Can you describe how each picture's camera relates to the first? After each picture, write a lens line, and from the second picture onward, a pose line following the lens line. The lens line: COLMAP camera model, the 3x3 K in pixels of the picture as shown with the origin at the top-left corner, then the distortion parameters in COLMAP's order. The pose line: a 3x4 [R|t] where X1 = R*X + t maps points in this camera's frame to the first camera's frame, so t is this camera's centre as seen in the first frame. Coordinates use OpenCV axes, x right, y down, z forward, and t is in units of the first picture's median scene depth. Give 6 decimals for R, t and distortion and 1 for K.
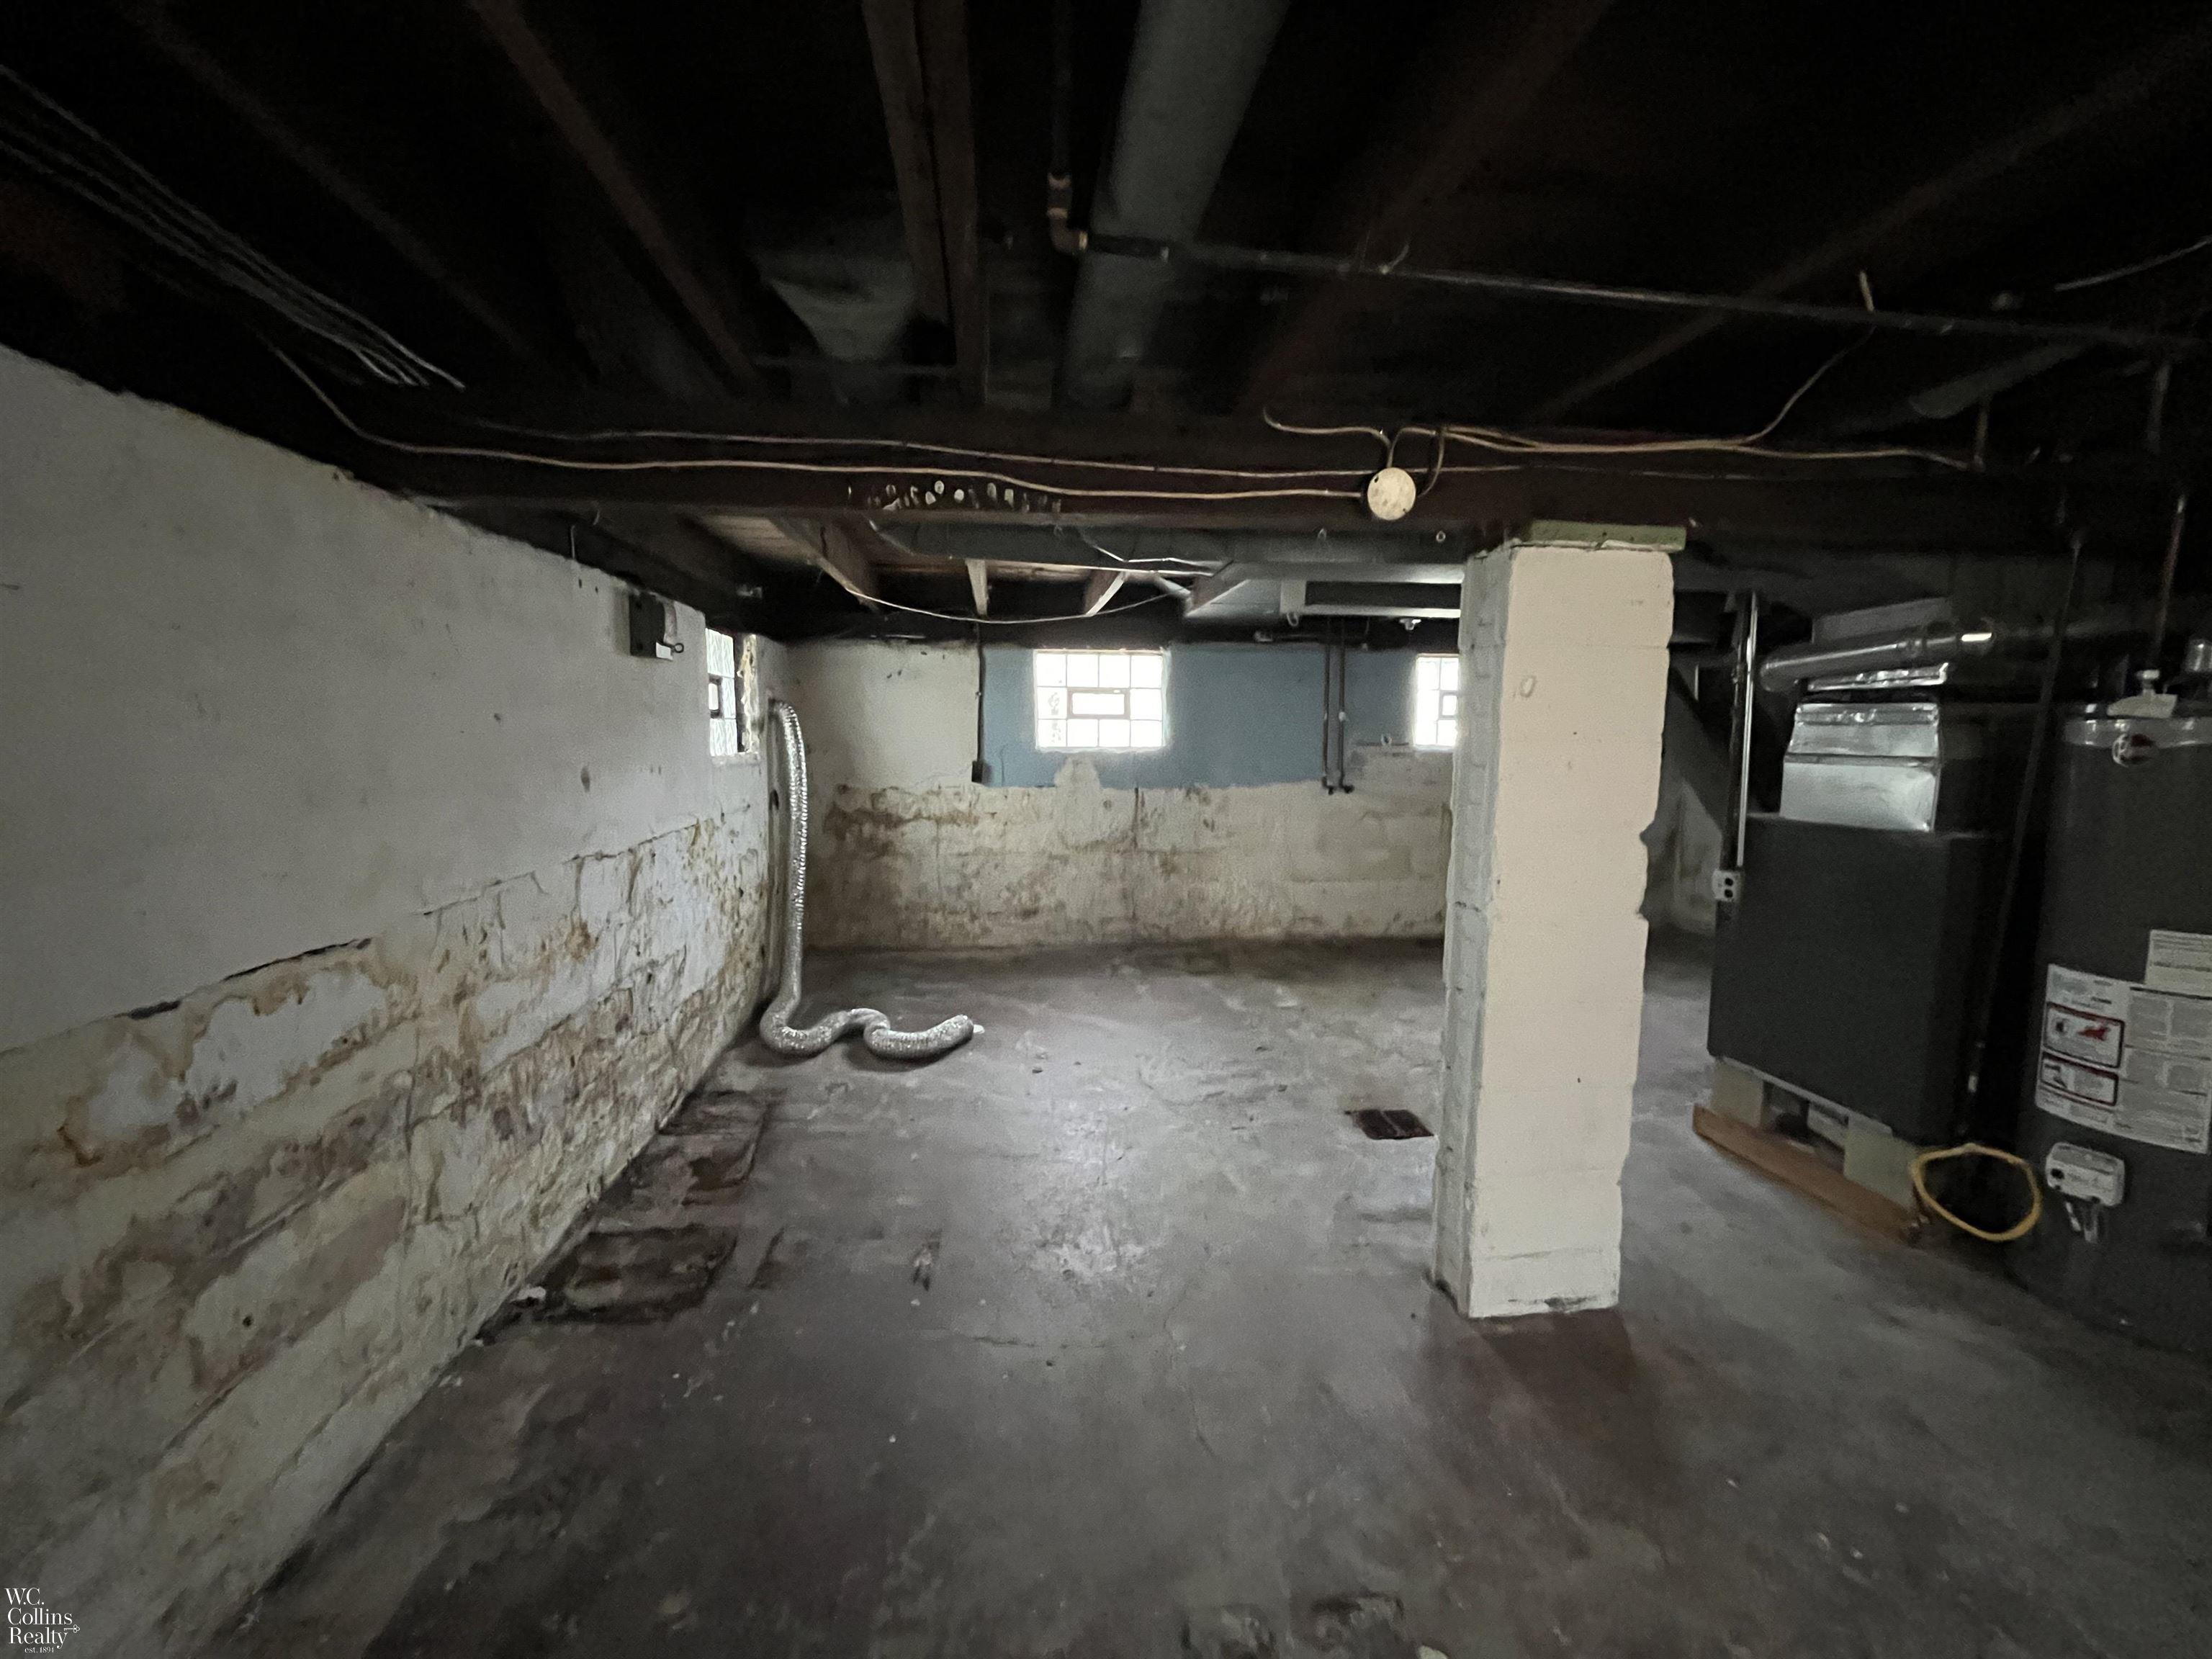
lens RADIAL K [[896.8, 0, 1101.3], [0, 896.8, 839.4], [0, 0, 1]] dist [0.001732, -0.000146]
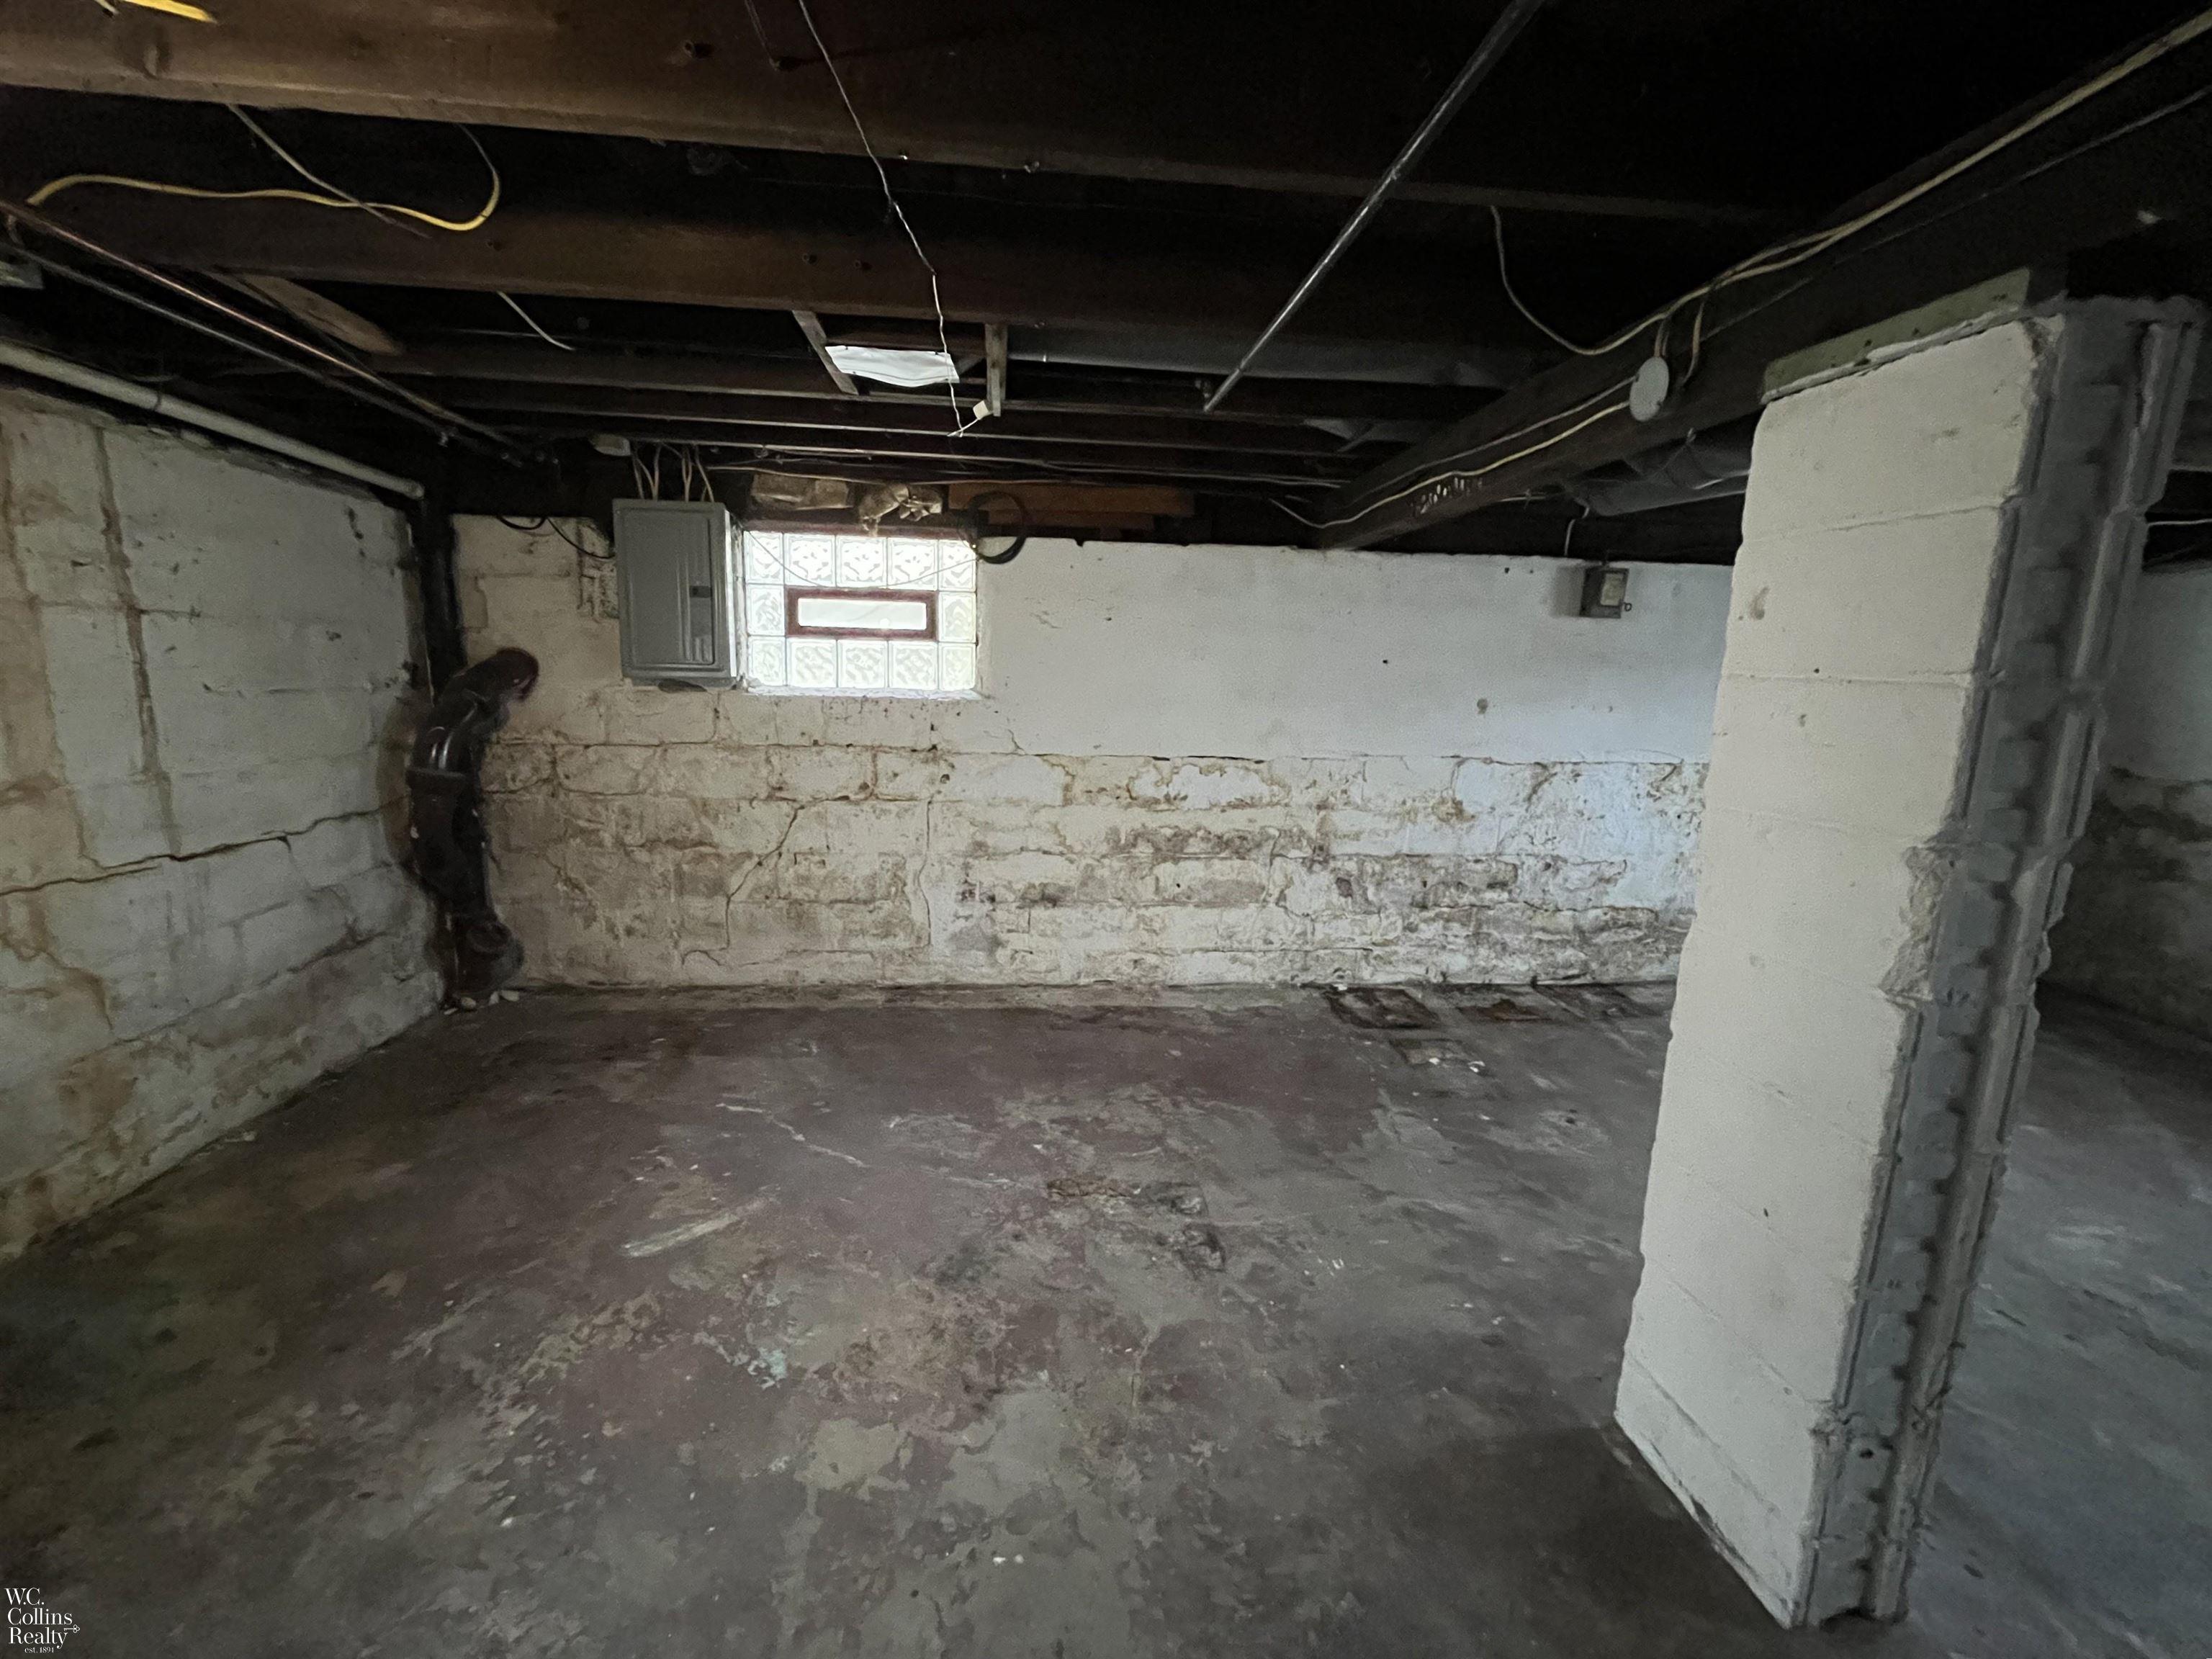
lens RADIAL K [[896.8, 0, 1101.3], [0, 896.8, 839.4], [0, 0, 1]] dist [0.001732, -0.000146]
pose [[-0.010585, 0.186568, -0.982385, 1.194678], [-0.150866, 0.970896, 0.186011, -0.044398], [0.988498, 0.150178, 0.017870, 0.505182]]
